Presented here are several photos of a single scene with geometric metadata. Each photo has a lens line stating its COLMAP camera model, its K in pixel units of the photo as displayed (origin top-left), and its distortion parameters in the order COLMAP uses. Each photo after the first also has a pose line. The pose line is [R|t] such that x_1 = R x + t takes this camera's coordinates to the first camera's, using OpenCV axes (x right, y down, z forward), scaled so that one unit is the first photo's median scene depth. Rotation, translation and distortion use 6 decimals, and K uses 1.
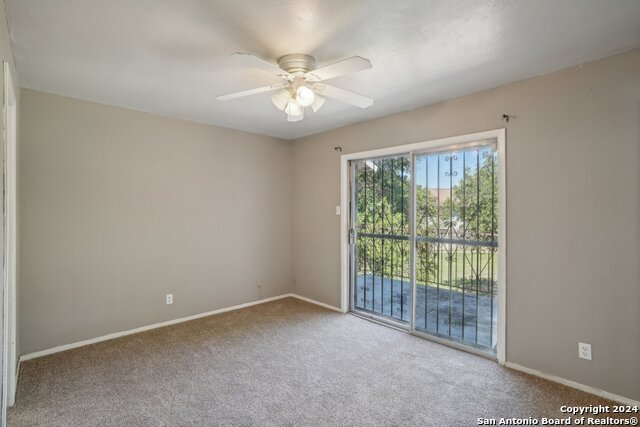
lens RADIAL K [[302.9, 0, 322.2], [0, 302.9, 213.0], [0, 0, 1]] dist [-0.047087, 0.022853]
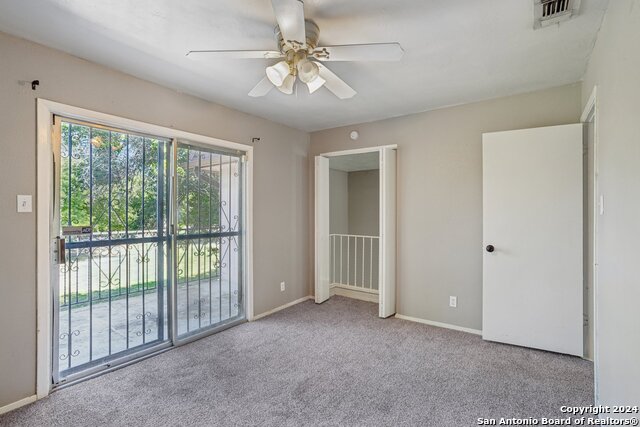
lens RADIAL K [[302.9, 0, 322.9], [0, 302.9, 208.9], [0, 0, 1]] dist [-0.047087, 0.022853]
pose [[-0.174796, -0.005562, 0.984589, -0.694476], [-0.000954, 0.999985, 0.005480, -0.005171], [-0.984604, 0.000019, -0.174798, 0.802780]]
